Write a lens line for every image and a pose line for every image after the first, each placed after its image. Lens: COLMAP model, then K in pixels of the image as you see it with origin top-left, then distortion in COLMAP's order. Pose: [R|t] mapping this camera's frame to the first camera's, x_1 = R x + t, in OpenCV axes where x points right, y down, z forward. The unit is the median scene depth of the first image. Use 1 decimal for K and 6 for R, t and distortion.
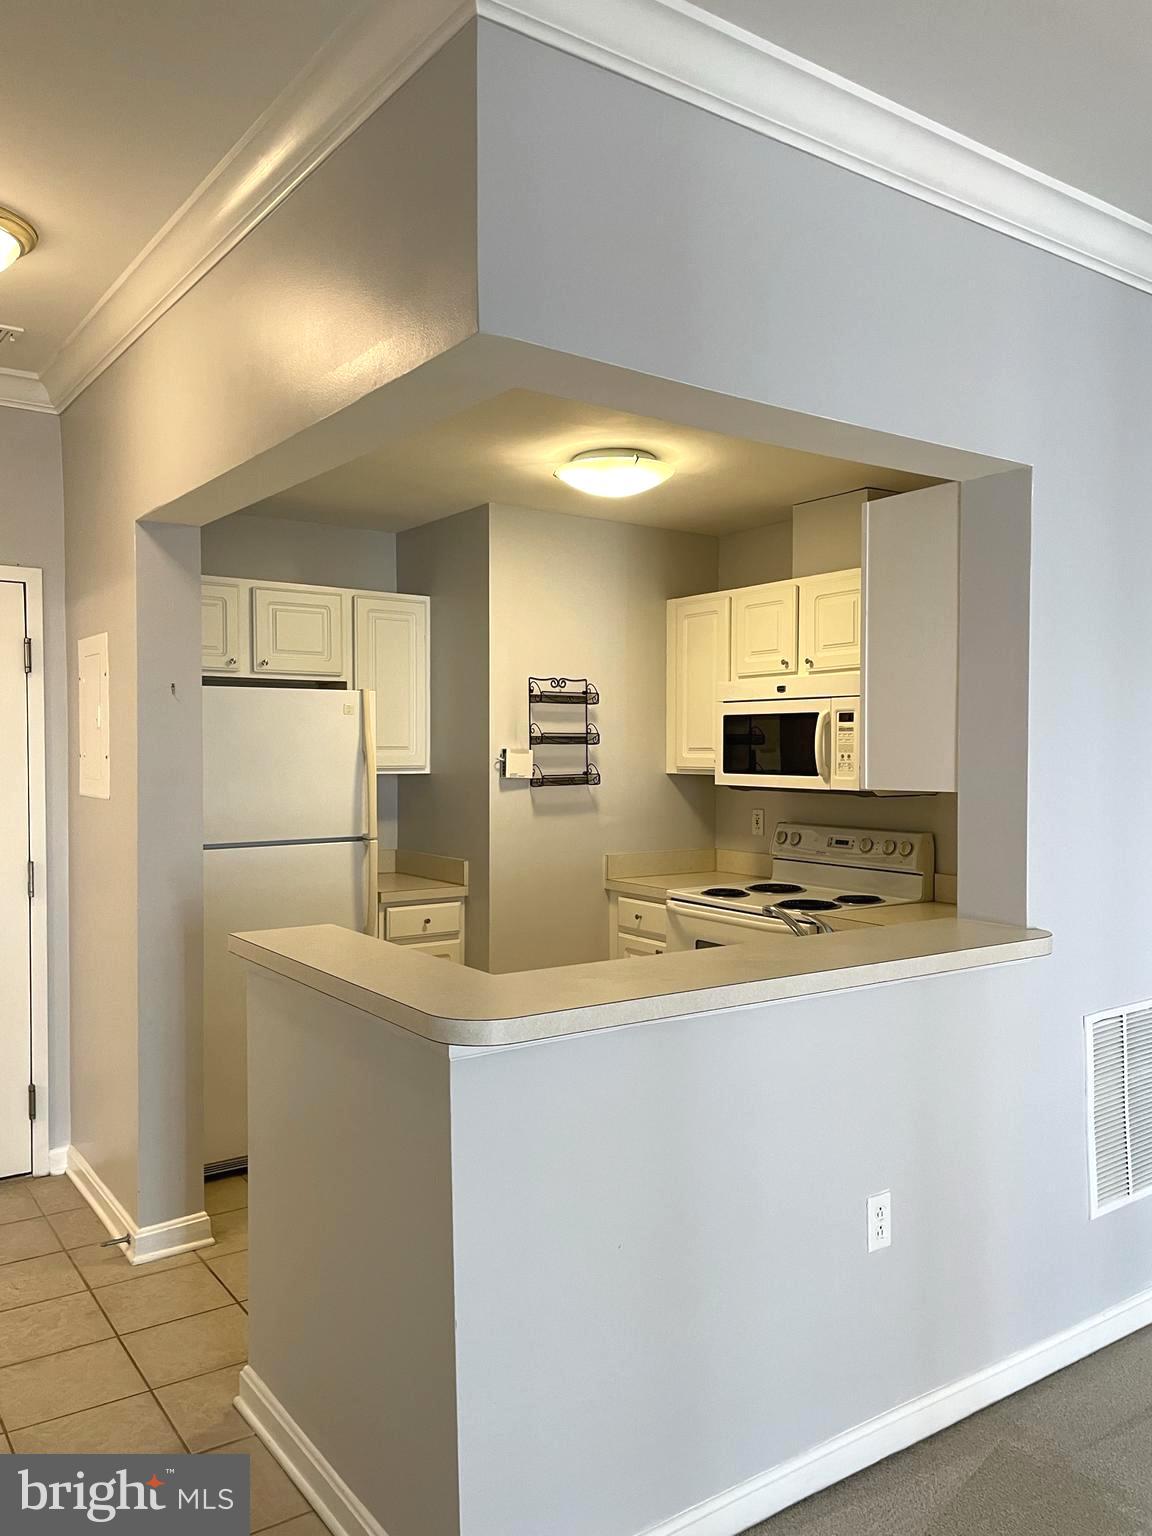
lens RADIAL K [[1176.4, 0, 579.0], [0, 1176.4, 763.7], [0, 0, 1]] dist [0.069628, -0.017884]
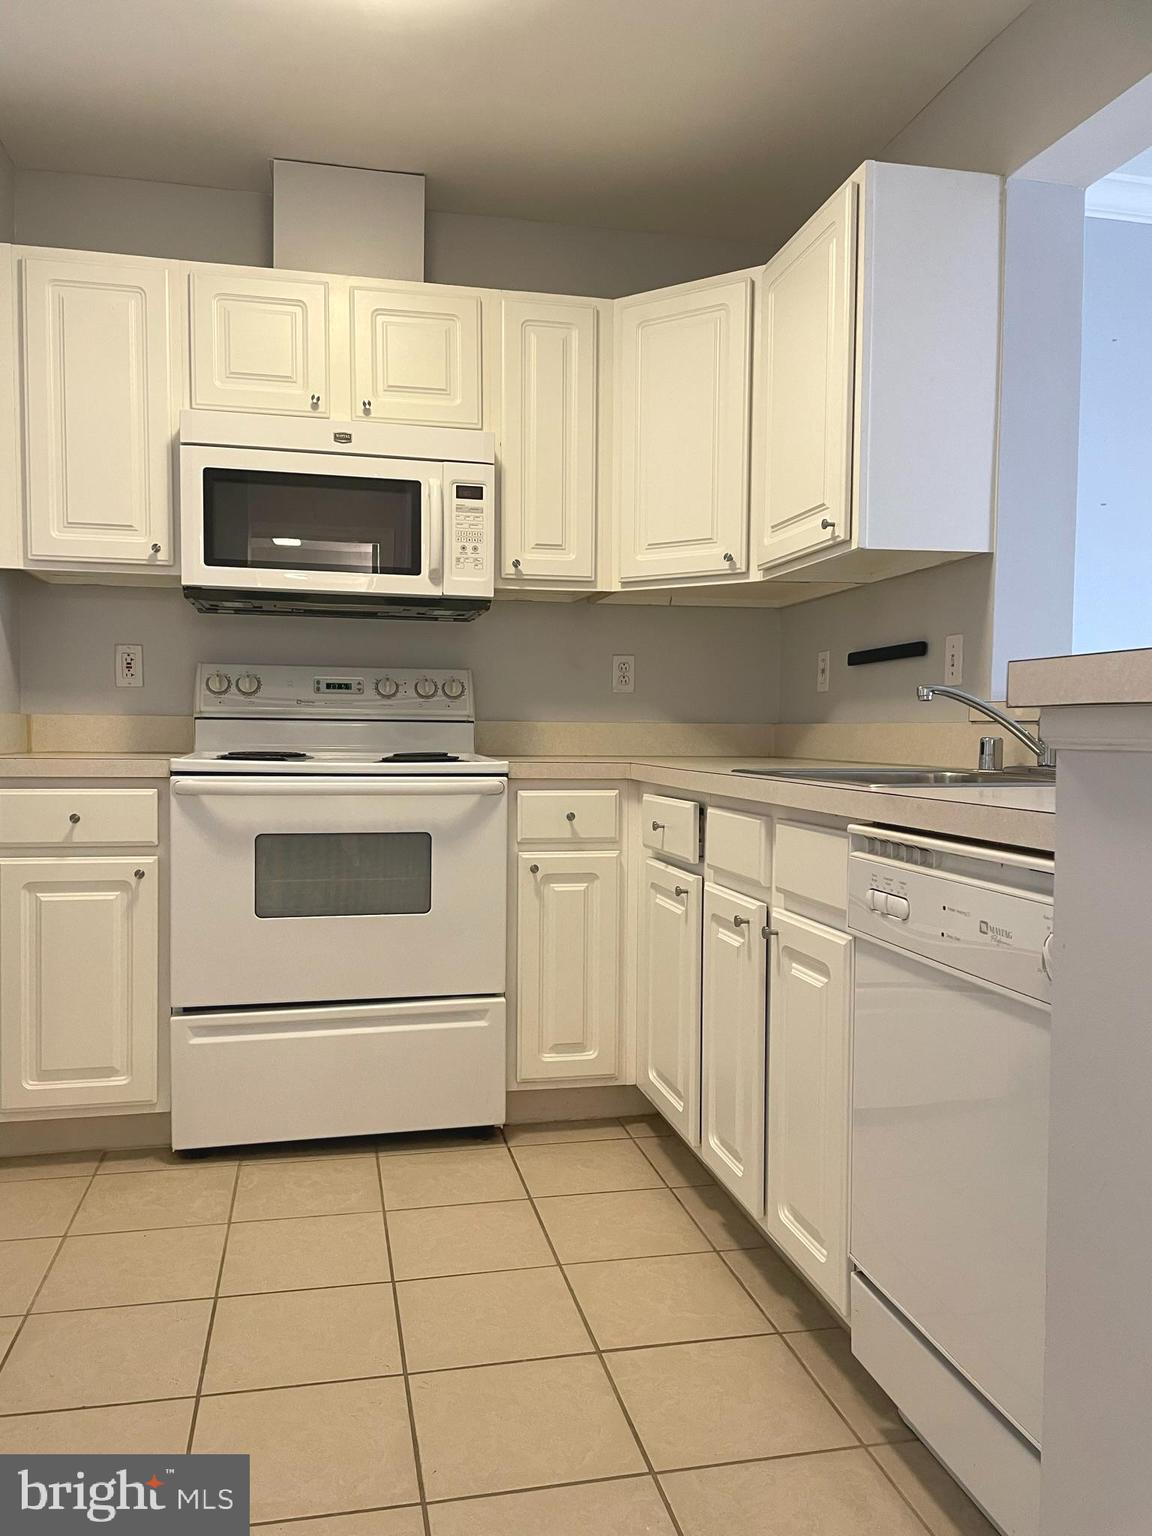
lens RADIAL K [[1176.4, 0, 581.0], [0, 1176.4, 772.5], [0, 0, 1]] dist [0.069628, -0.017884]
pose [[0.374120, -0.030116, 0.926891, -0.385790], [0.006008, 0.999530, 0.030051, 0.100928], [-0.927361, -0.005673, 0.374125, 0.625441]]
